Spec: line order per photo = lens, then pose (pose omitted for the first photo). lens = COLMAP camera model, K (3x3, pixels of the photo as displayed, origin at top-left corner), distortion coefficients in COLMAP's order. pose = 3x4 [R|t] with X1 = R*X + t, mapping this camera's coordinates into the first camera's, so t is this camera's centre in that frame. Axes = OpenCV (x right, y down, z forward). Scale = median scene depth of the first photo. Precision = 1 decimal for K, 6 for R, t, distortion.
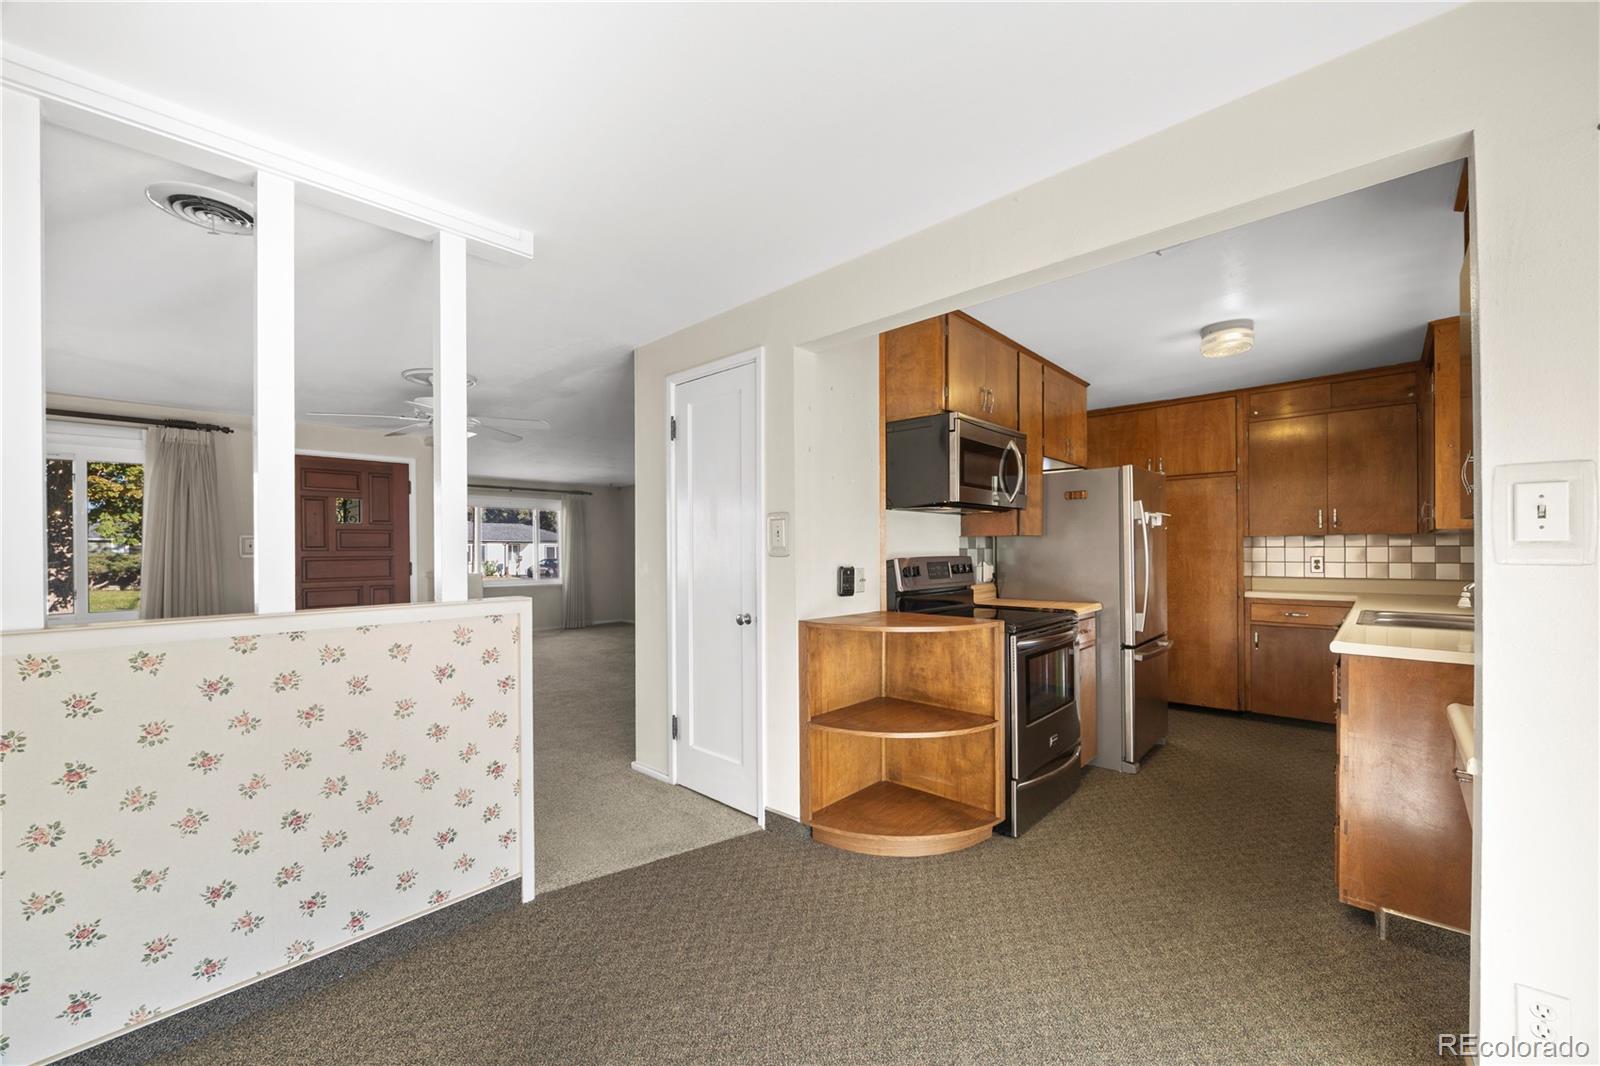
lens RADIAL K [[616.5, 0, 799.2], [0, 616.5, 550.6], [0, 0, 1]] dist [-0.001209, 0.000051]
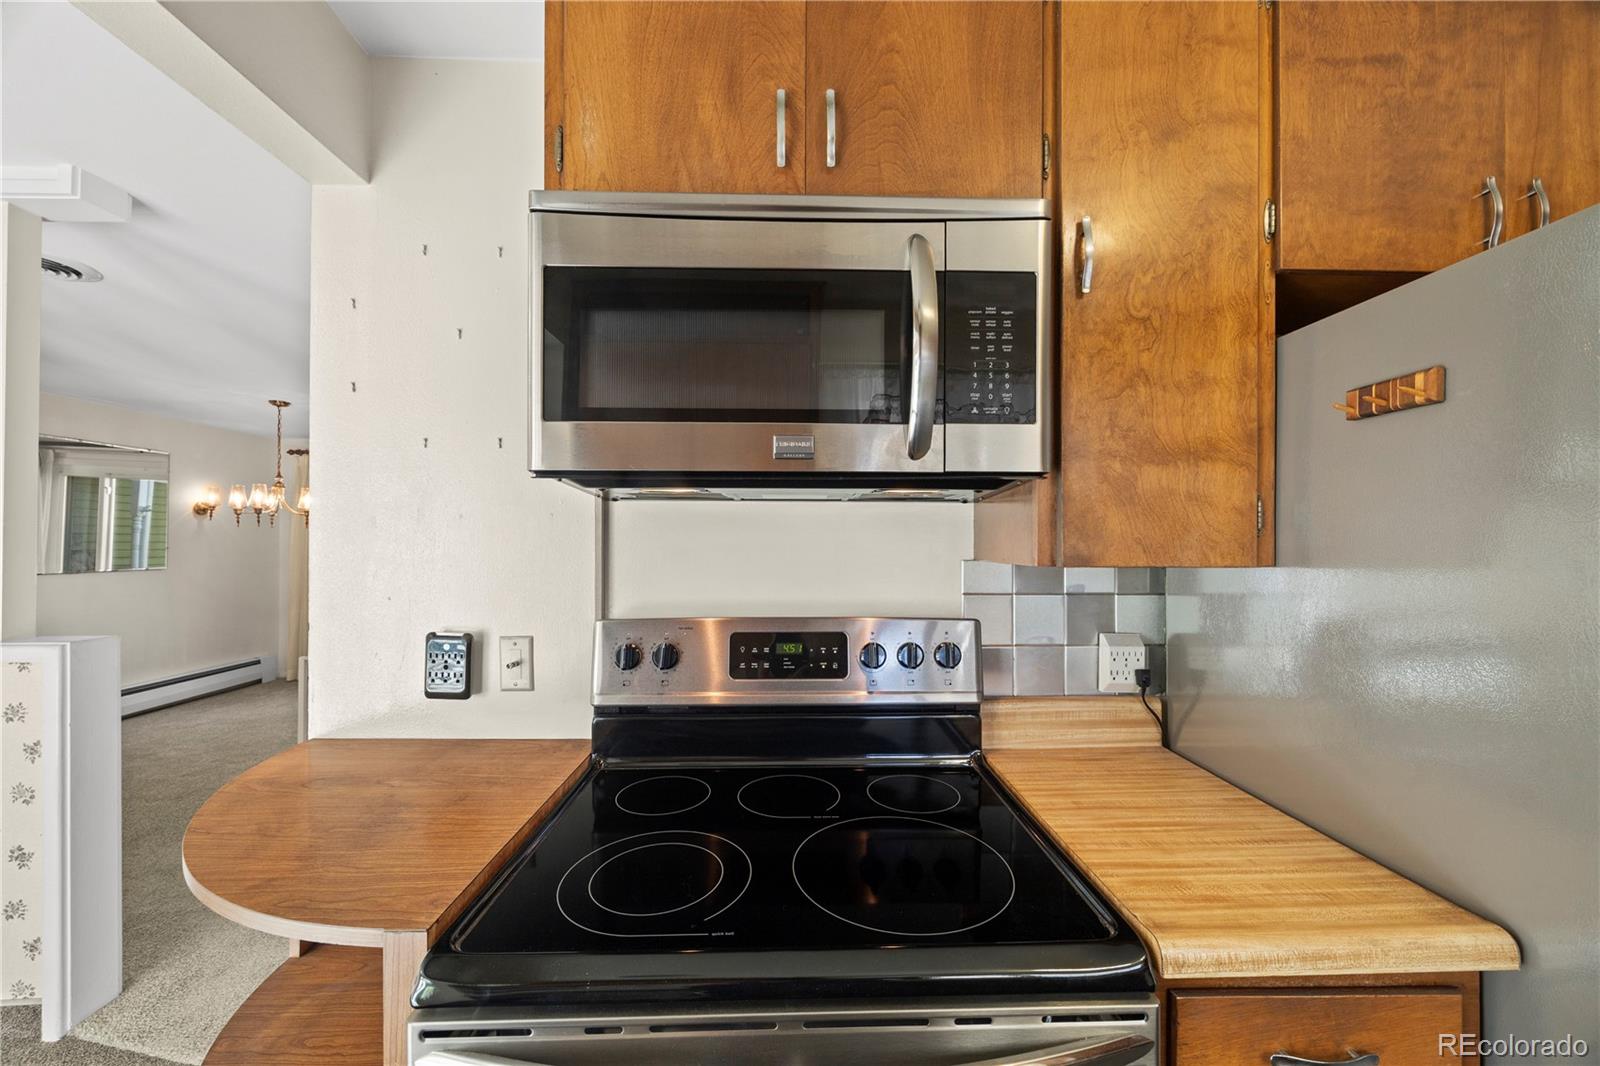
lens RADIAL K [[608.0, 0, 806.0], [0, 608.0, 540.7], [0, 0, 1]] dist [-0.000694, 0.000017]
pose [[0.703790, 0.005787, -0.710384, 0.461901], [-0.008586, 0.999963, -0.000361, -0.035240], [0.710356, 0.006353, 0.703814, 0.699130]]
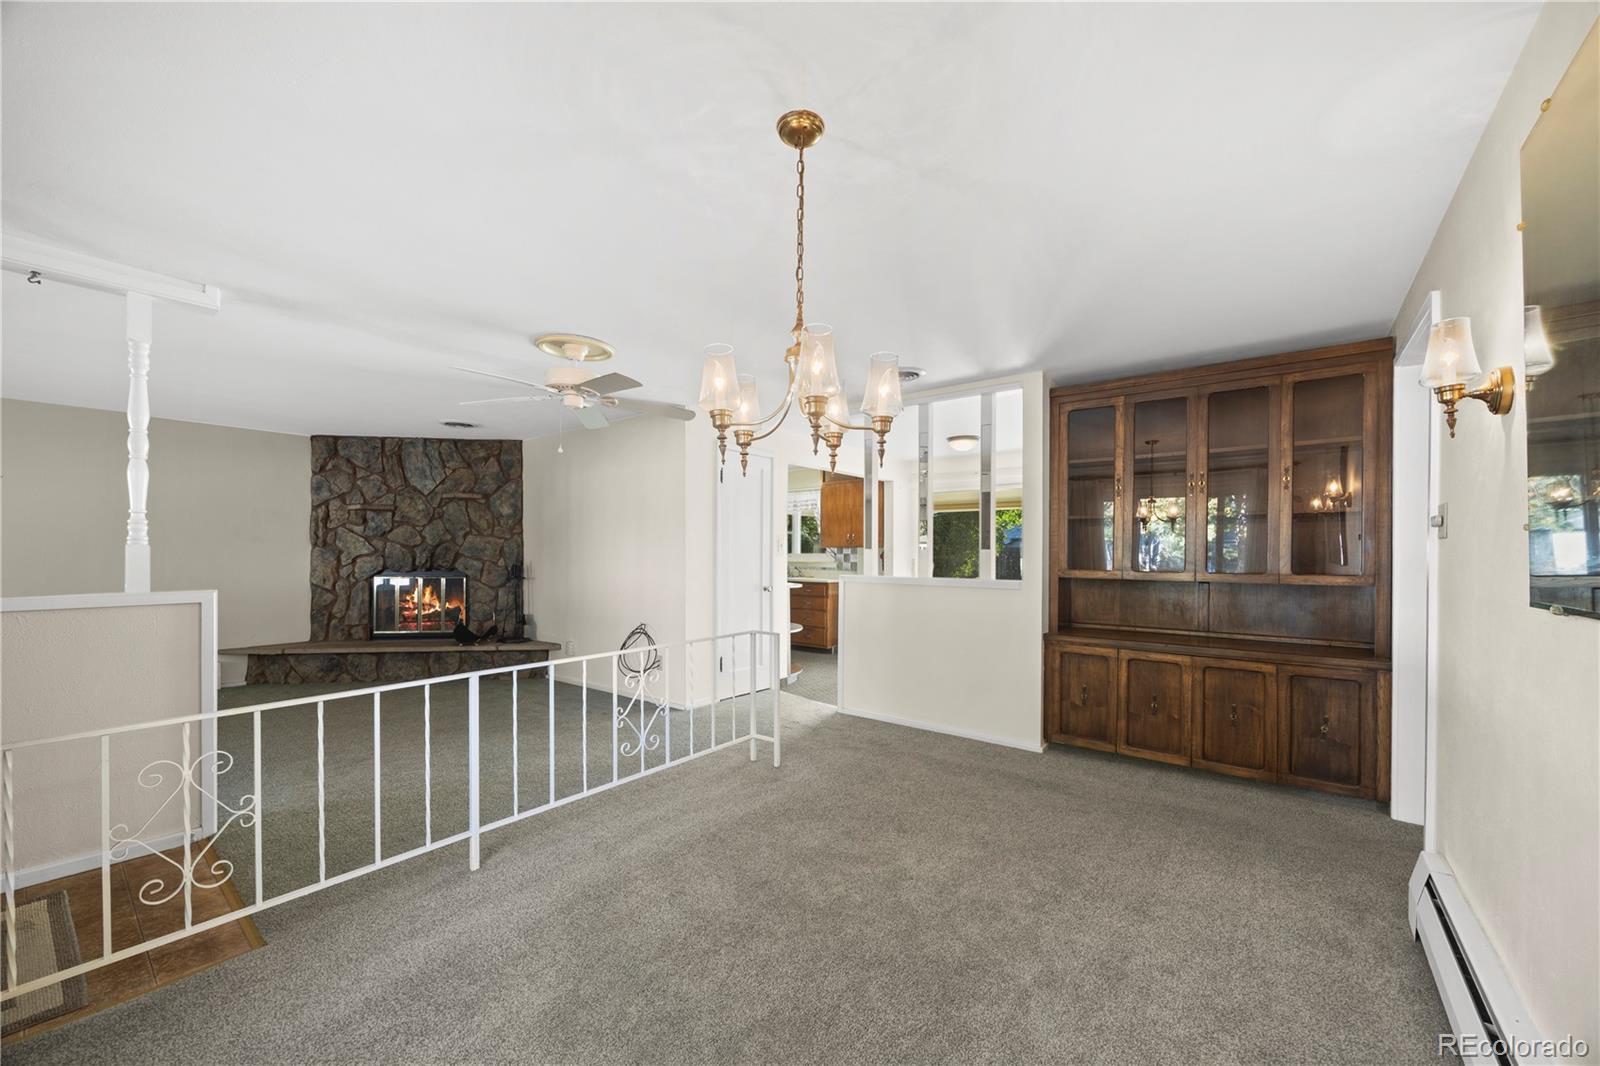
lens RADIAL K [[616.5, 0, 799.2], [0, 616.5, 550.6], [0, 0, 1]] dist [-0.001209, 0.000051]
pose [[-0.083532, 0.013162, 0.996418, -1.627579], [-0.002789, 0.999906, -0.013442, 0.013346], [-0.996501, -0.003902, -0.083487, 0.852165]]
